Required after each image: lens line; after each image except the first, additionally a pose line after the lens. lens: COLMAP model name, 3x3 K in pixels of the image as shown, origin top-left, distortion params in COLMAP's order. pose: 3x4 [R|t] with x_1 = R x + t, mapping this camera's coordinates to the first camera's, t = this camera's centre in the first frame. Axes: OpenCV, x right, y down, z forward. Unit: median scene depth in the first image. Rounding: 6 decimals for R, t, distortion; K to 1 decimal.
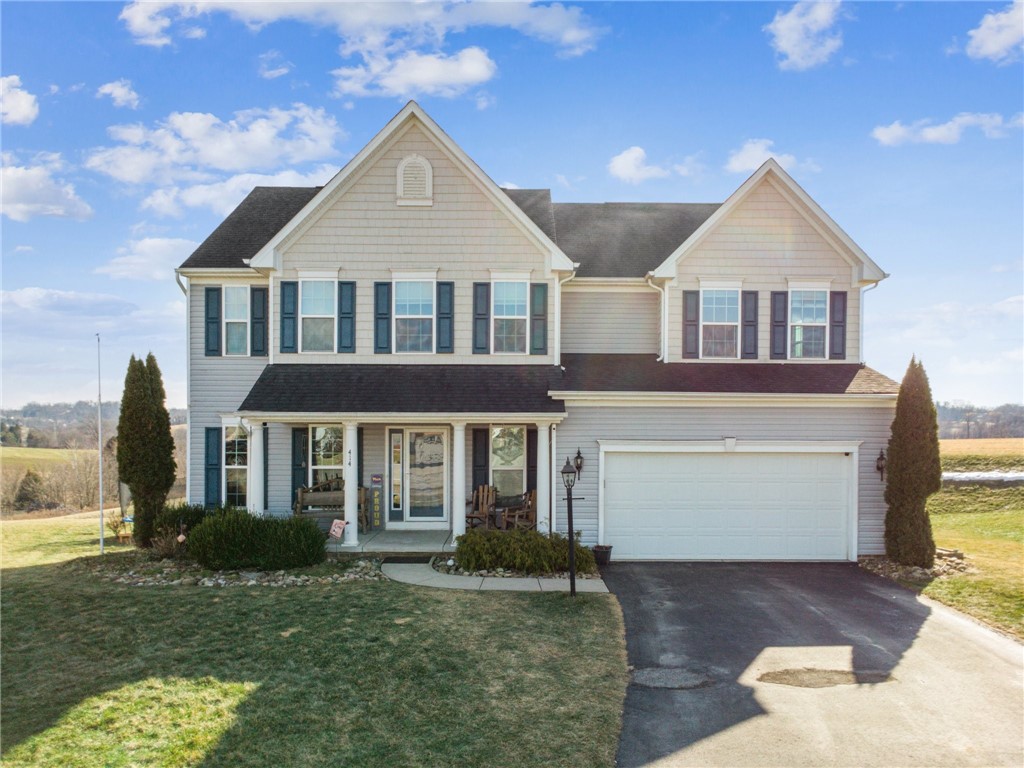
lens RADIAL K [[743.7, 0, 510.3], [0, 743.7, 422.1], [0, 0, 1]] dist [0.006221, 0.003203]
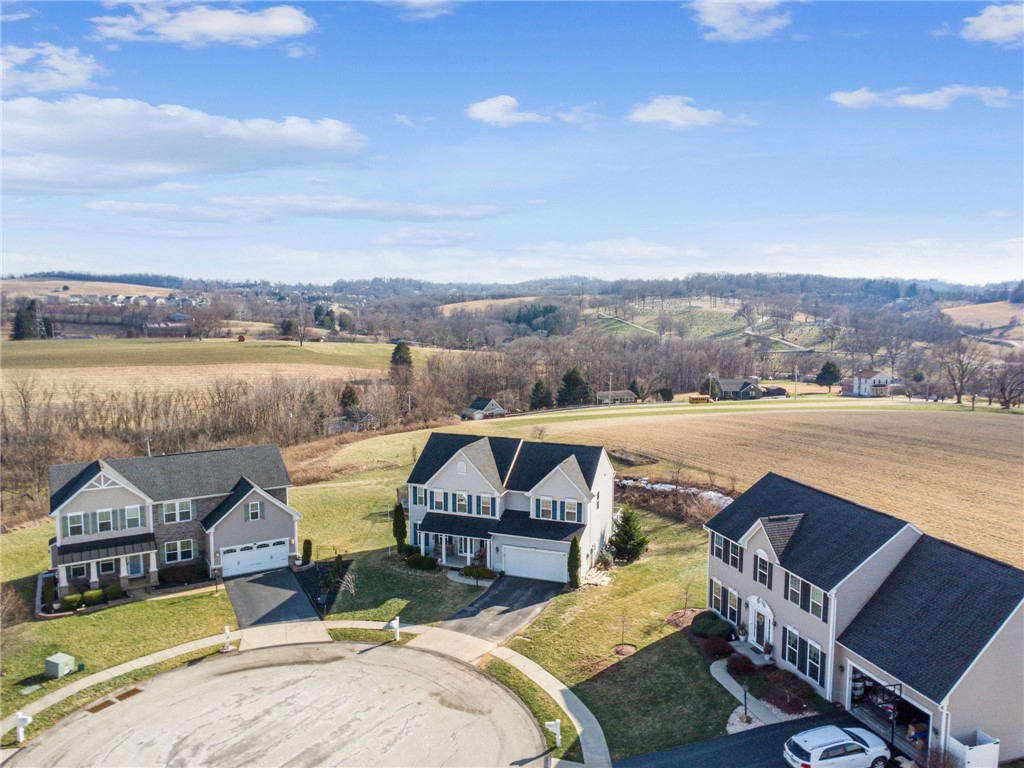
lens RADIAL K [[741.1, 0, 512.0], [0, 741.1, 384.0], [0, 0, 1]] dist [0.005057, -0.001302]
pose [[0.941581, 0.039683, -0.334440, 1.327505], [0.002963, 0.992019, 0.126051, -1.202552], [0.336773, -0.119678, 0.933949, -2.322775]]
